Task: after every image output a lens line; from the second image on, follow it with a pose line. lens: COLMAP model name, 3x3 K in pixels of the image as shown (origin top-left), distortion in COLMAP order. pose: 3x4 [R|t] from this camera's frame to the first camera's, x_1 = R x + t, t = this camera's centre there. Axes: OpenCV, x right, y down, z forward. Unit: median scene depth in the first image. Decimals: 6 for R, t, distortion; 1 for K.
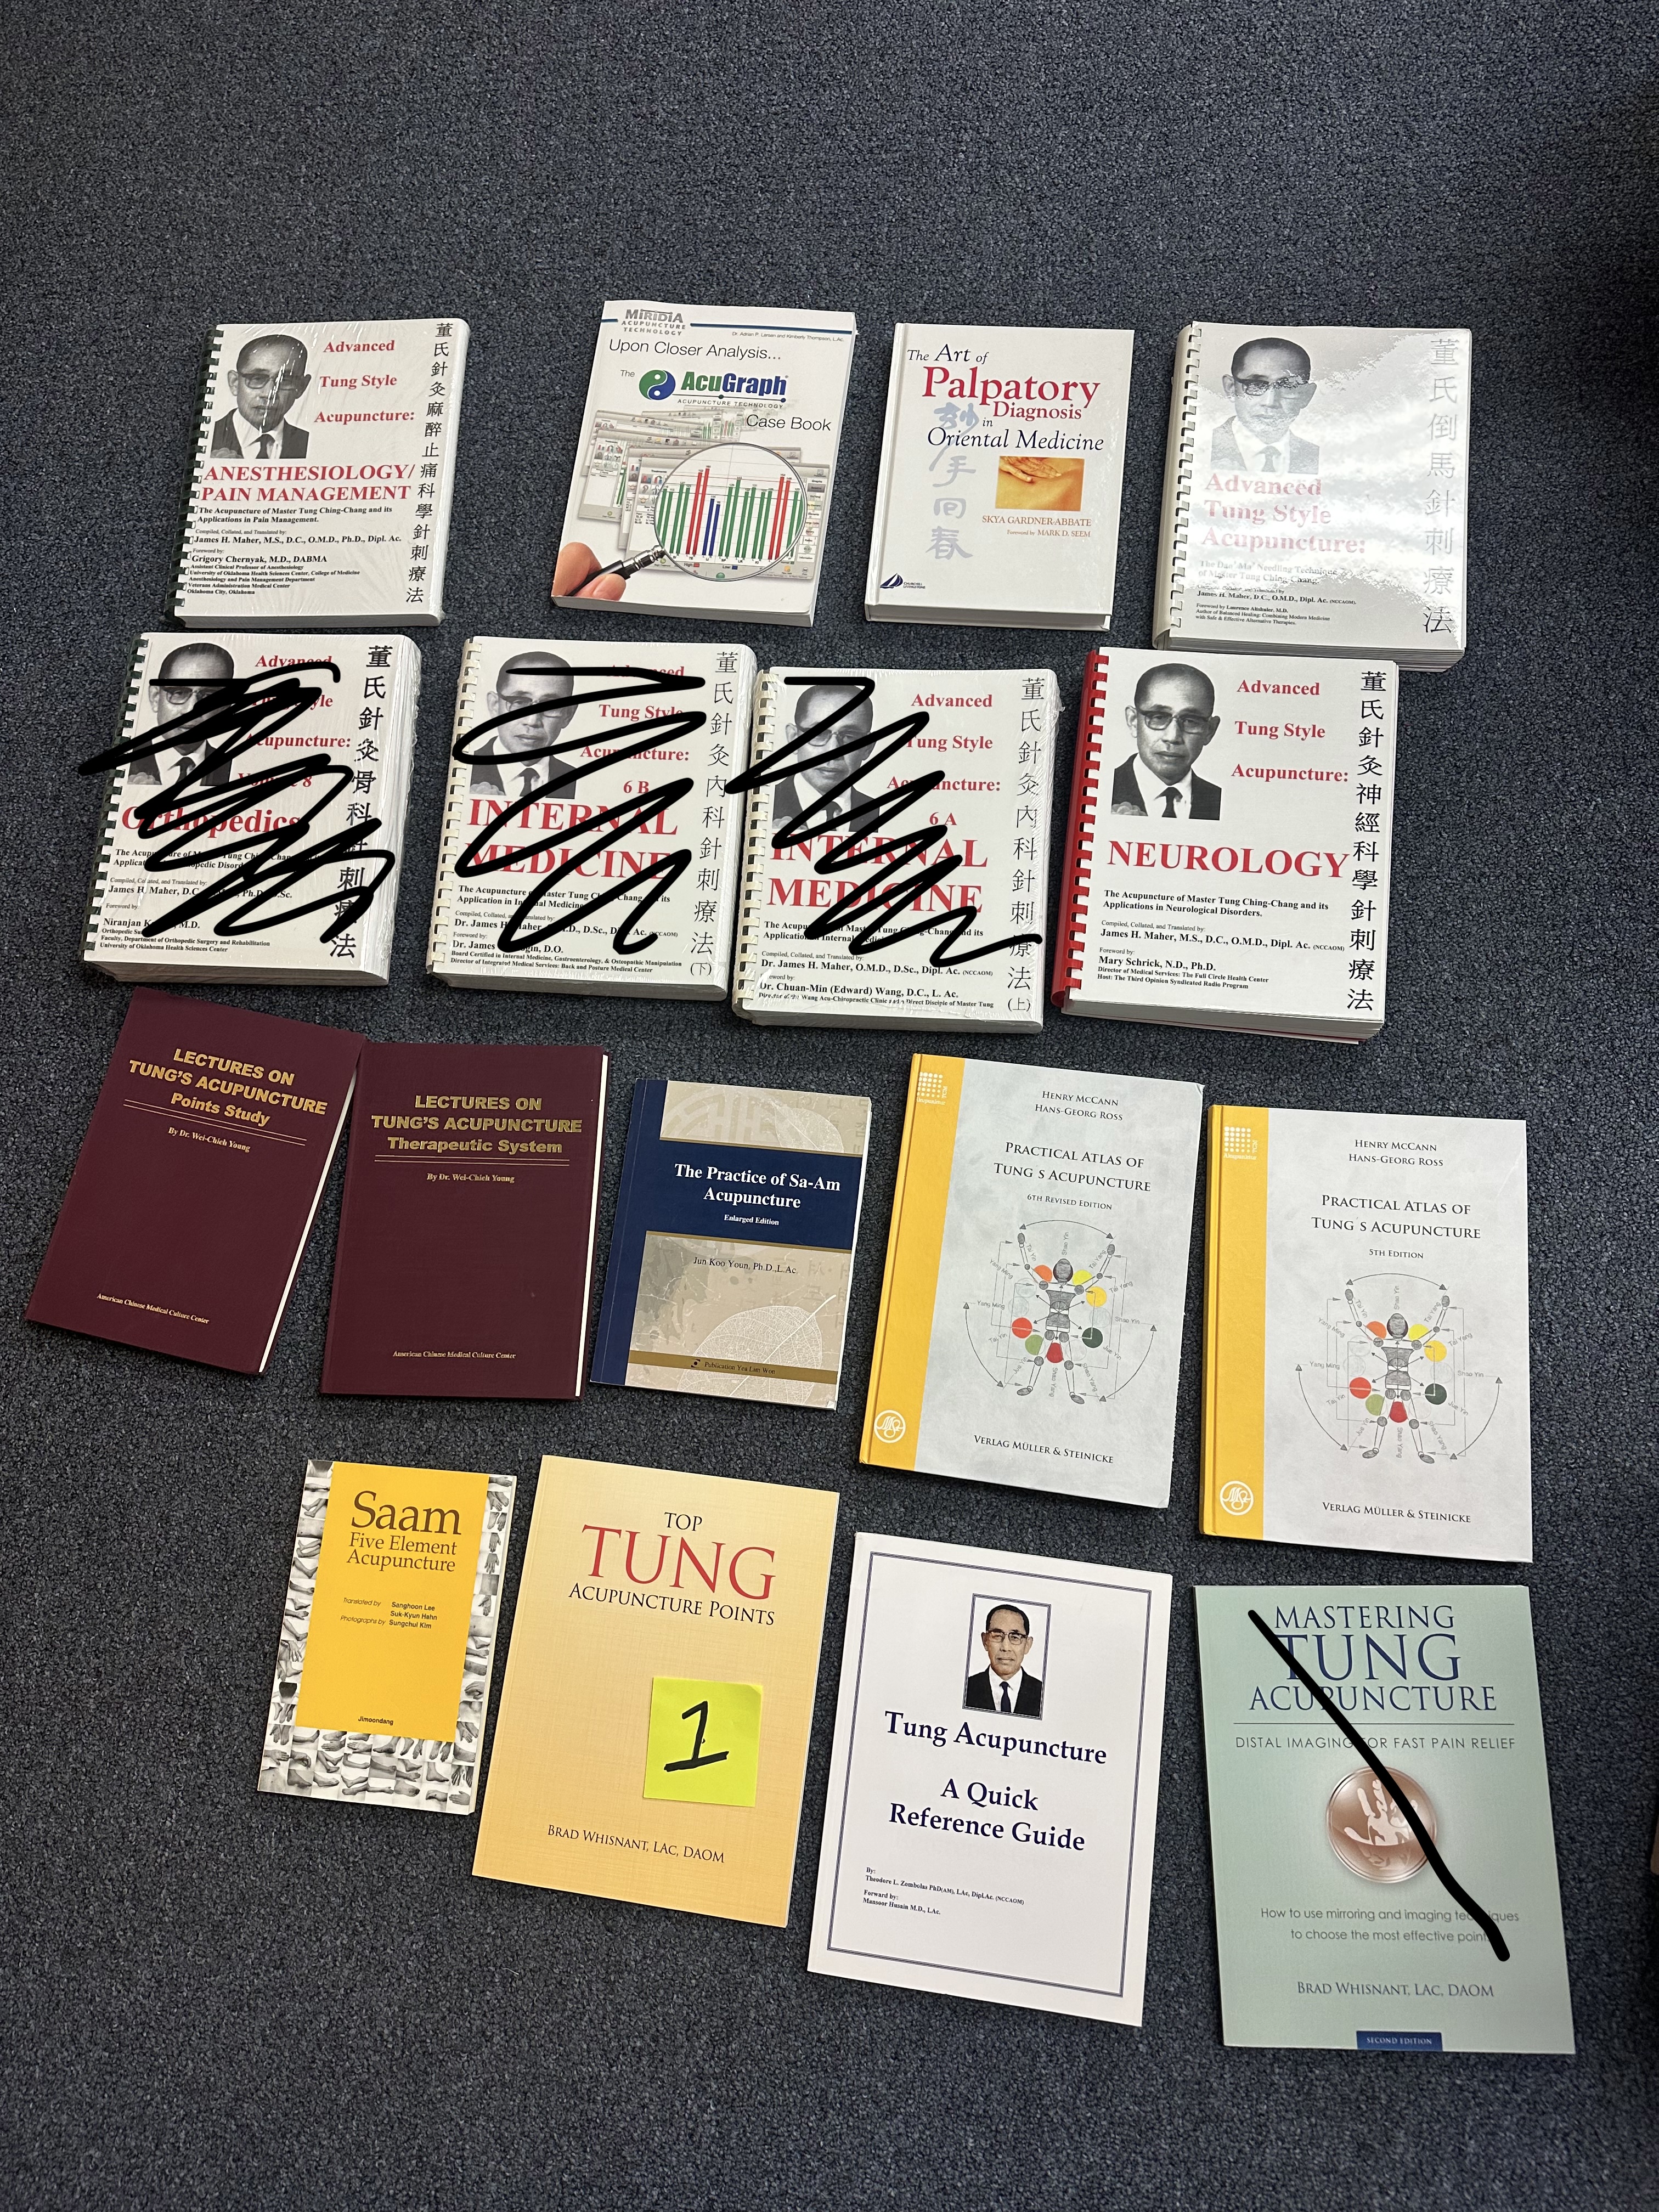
lens RADIAL K [[1519.2, 0, 843.4], [0, 1519.2, 1107.3], [0, 0, 1]] dist [0.001339, -0.010332]
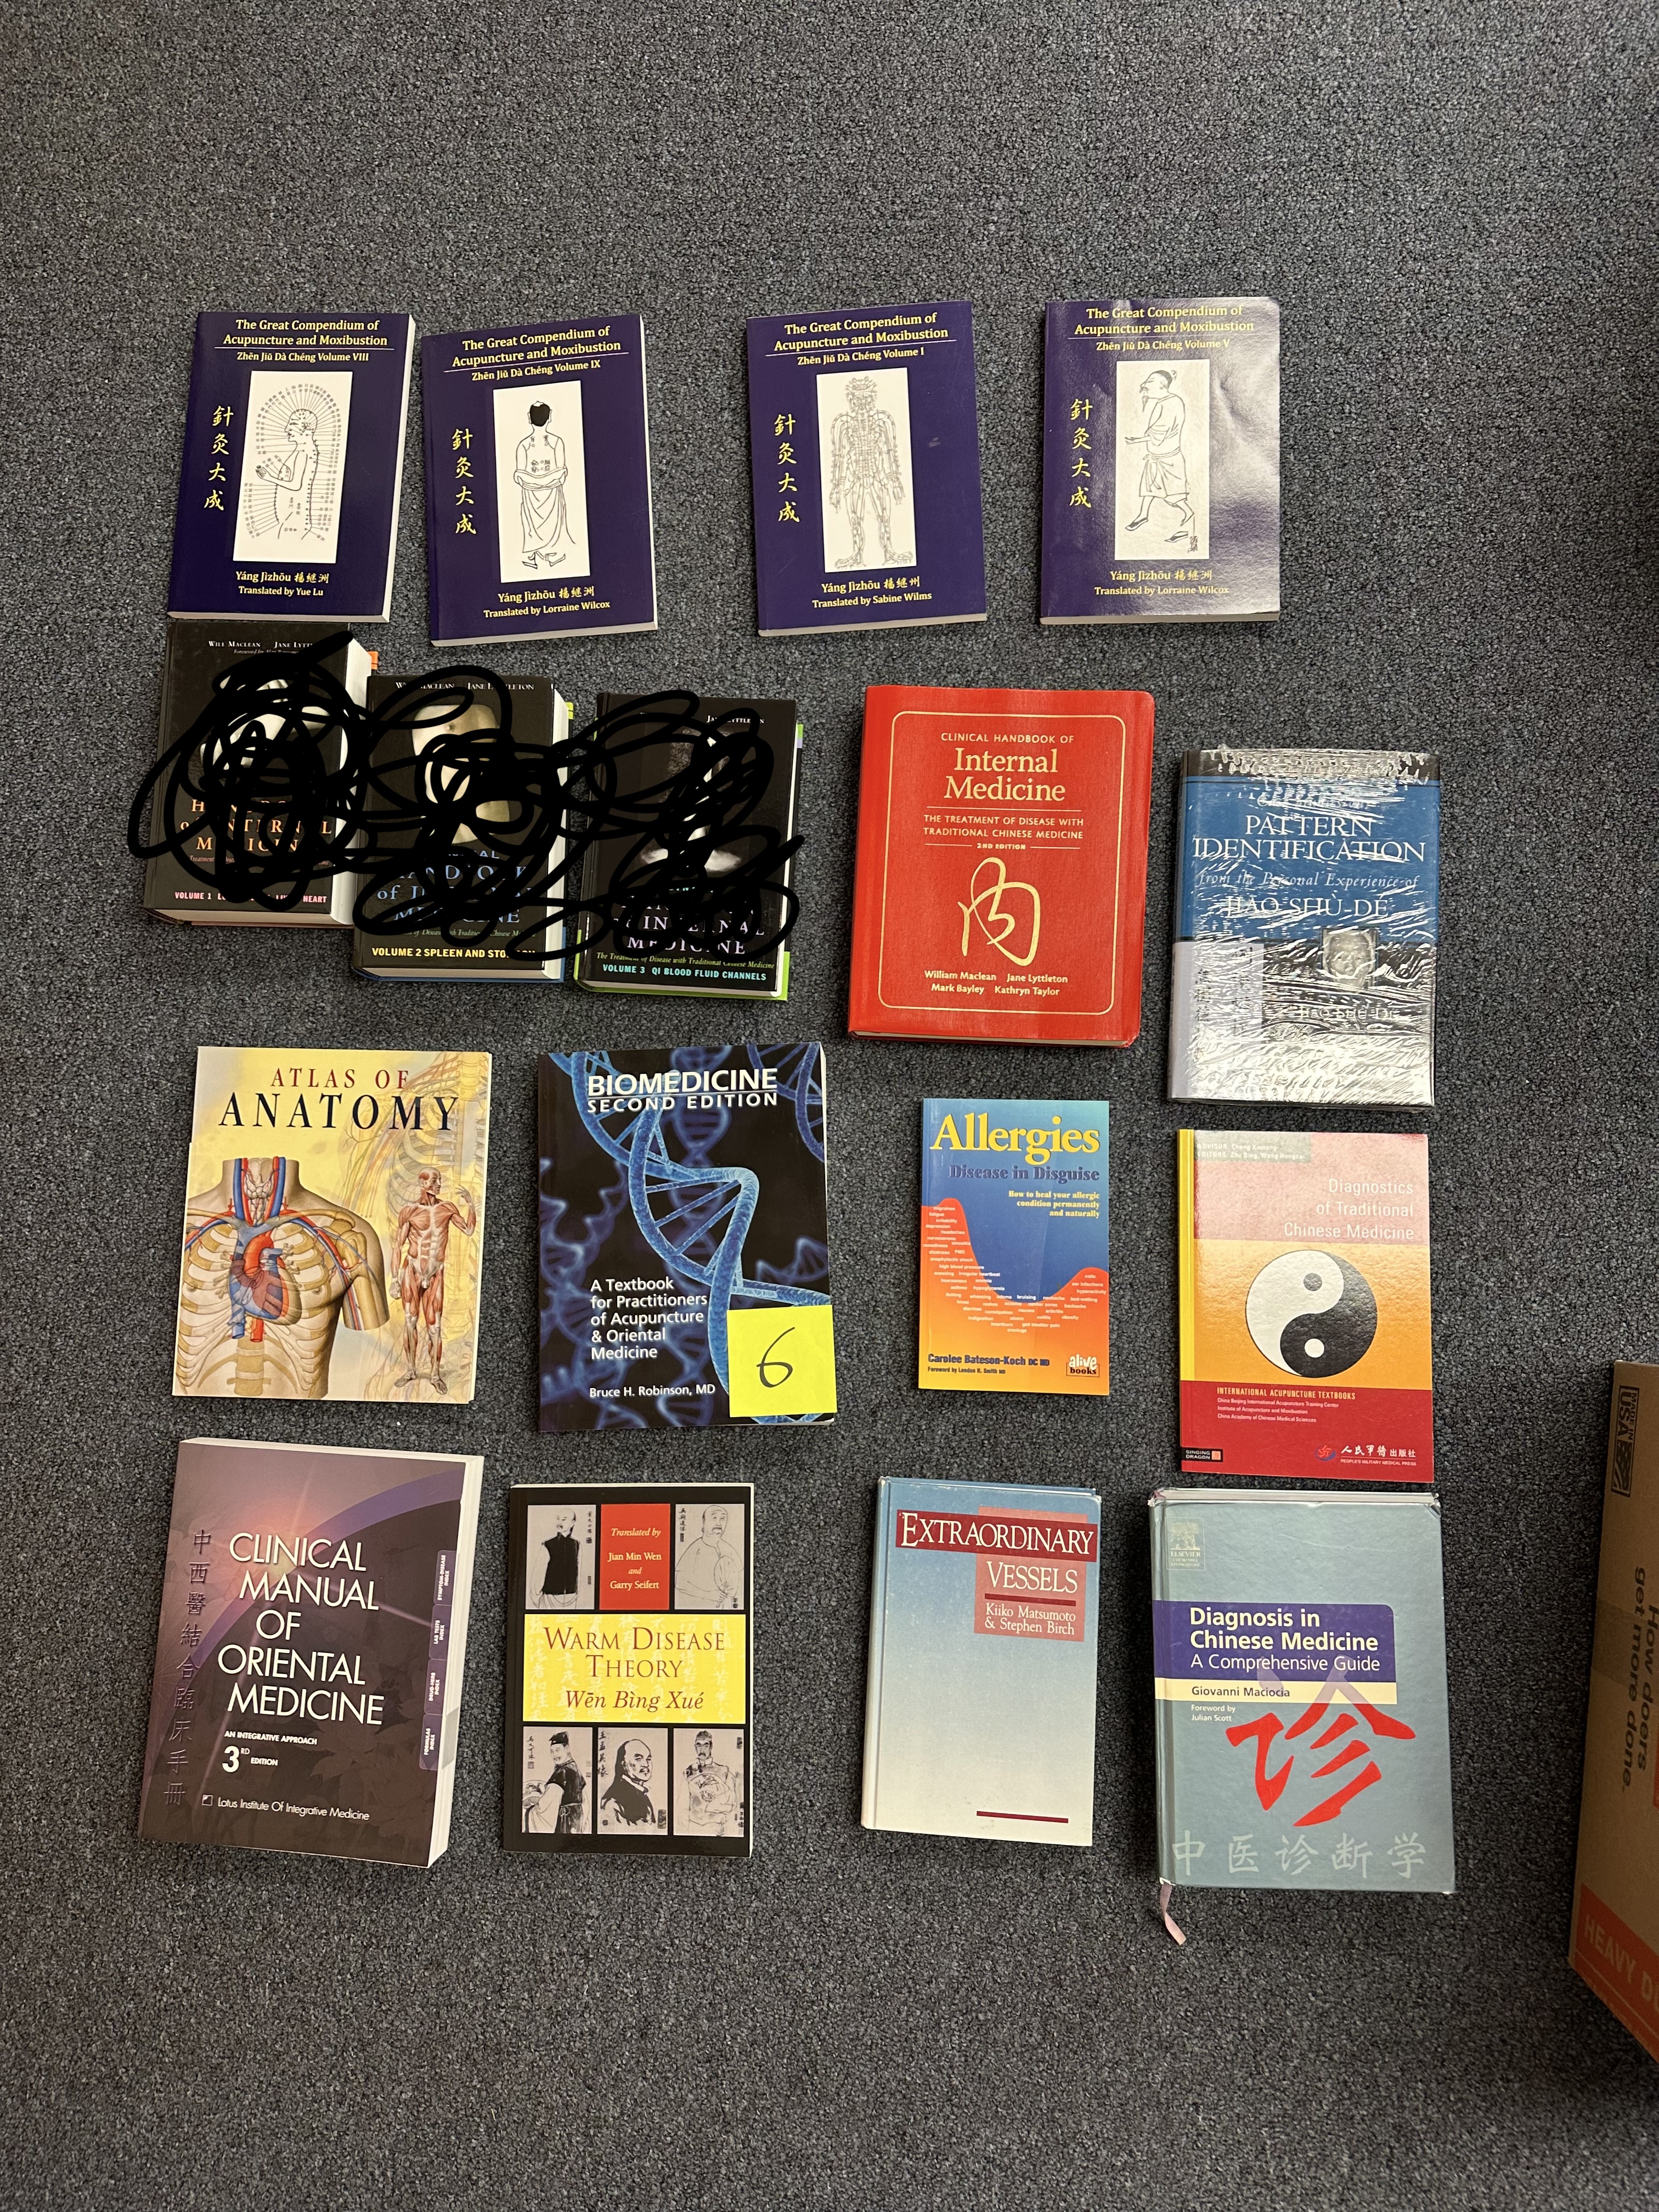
lens RADIAL K [[1519.2, 0, 843.4], [0, 1519.2, 1107.3], [0, 0, 1]] dist [0.001339, -0.010332]
pose [[0.999476, 0.029274, 0.013825, -0.010847], [-0.030693, 0.992658, 0.117000, -0.233357], [-0.010298, -0.117363, 0.993036, 0.028755]]
